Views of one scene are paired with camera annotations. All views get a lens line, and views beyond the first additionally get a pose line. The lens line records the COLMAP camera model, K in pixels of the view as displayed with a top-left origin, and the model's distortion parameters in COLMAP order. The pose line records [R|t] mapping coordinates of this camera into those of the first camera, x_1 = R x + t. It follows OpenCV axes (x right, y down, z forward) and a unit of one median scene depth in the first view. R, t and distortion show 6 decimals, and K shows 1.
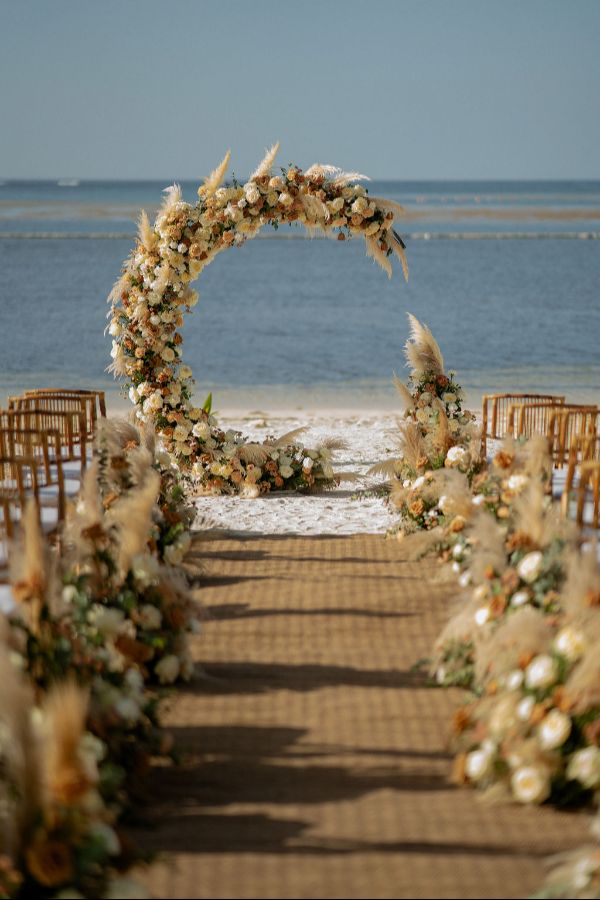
lens RADIAL K [[2242.6, 0, 303.1], [0, 2242.6, 450.7], [0, 0, 1]] dist [0.165441, 0.000000]
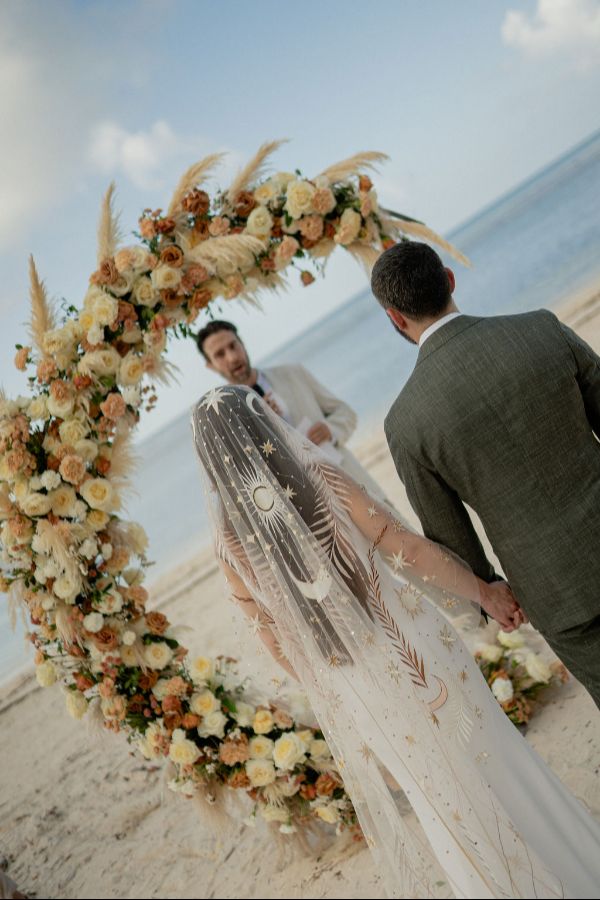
lens RADIAL K [[888.7, 0, 300.4], [0, 888.7, 453.6], [0, 0, 1]] dist [-0.038783, 0.000000]
pose [[0.826913, -0.553040, -0.101791, 0.014439], [0.555816, 0.831304, -0.001306, -0.063670], [0.085342, -0.055497, 0.994805, 0.806191]]
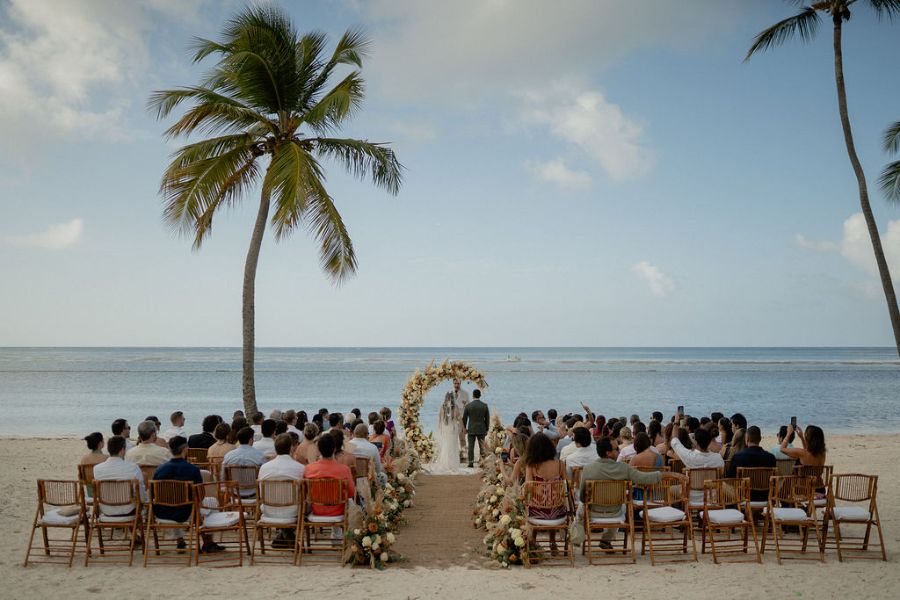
lens RADIAL K [[888.7, 0, 453.5], [0, 888.7, 301.7], [0, 0, 1]] dist [-0.038783, 0.000000]
pose [[0.999453, -0.005347, -0.032649, 0.038398], [-0.000280, 0.985453, -0.169946, 0.008187], [0.033083, 0.169862, 0.984912, -0.294349]]
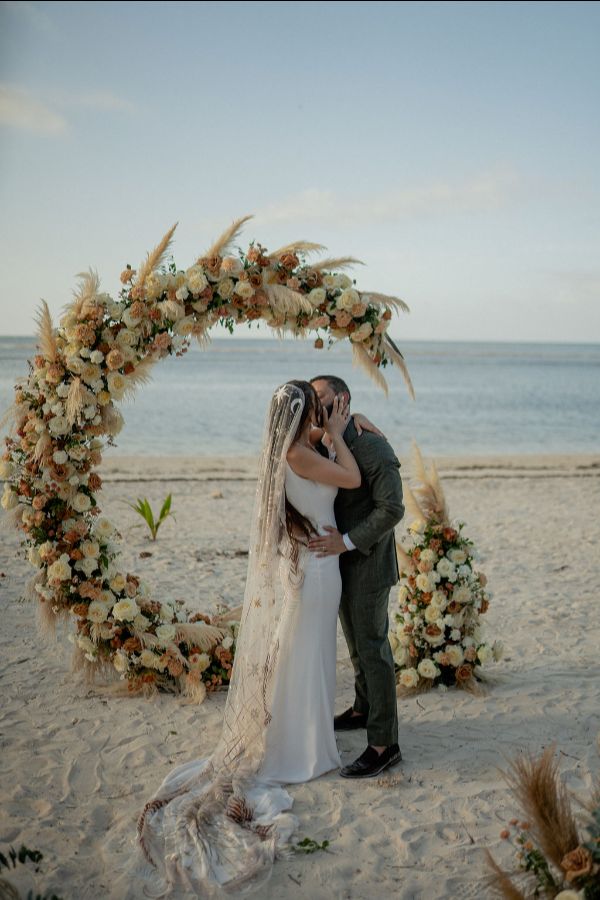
lens RADIAL K [[888.7, 0, 300.6], [0, 888.7, 444.7], [0, 0, 1]] dist [-0.038783, 0.000000]
pose [[0.997571, 0.002689, 0.069608, -0.009324], [-0.003264, 0.999961, 0.008149, -0.064684], [-0.069584, -0.008357, 0.997541, 0.714176]]
